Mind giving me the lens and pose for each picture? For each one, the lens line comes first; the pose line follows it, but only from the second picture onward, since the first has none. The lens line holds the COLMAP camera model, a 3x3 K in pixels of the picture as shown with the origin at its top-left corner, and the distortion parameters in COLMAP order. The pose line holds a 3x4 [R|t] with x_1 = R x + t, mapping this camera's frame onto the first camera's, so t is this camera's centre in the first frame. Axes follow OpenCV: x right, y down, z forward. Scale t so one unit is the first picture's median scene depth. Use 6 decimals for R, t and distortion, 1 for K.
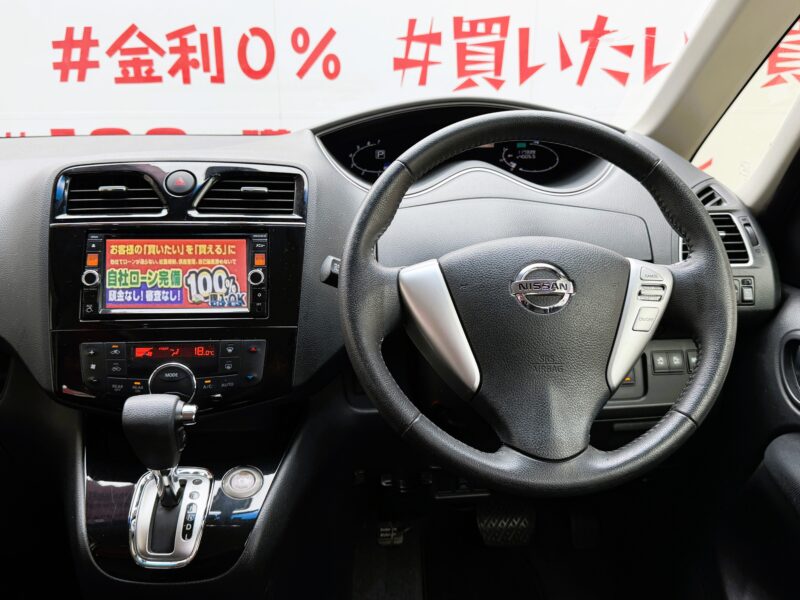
lens RADIAL K [[743.6, 0, 382.2], [0, 743.6, 298.3], [0, 0, 1]] dist [0.131410, -0.327663]
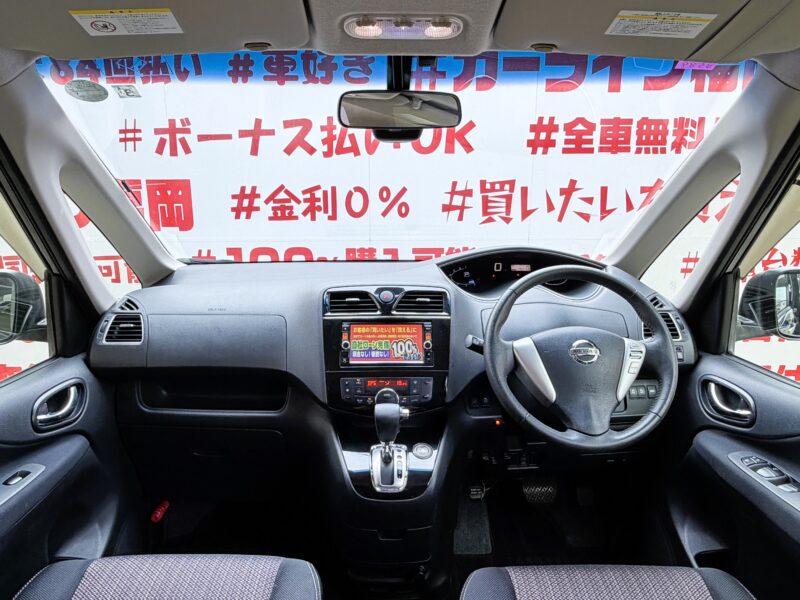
lens RADIAL K [[555.1, 0, 380.4], [0, 555.1, 301.0], [0, 0, 1]] dist [-0.006488, -0.003085]
pose [[0.999724, 0.005276, -0.022909, -0.249587], [-0.007484, 0.995216, -0.097414, -0.000575], [0.022286, 0.097559, 0.994980, -0.438880]]
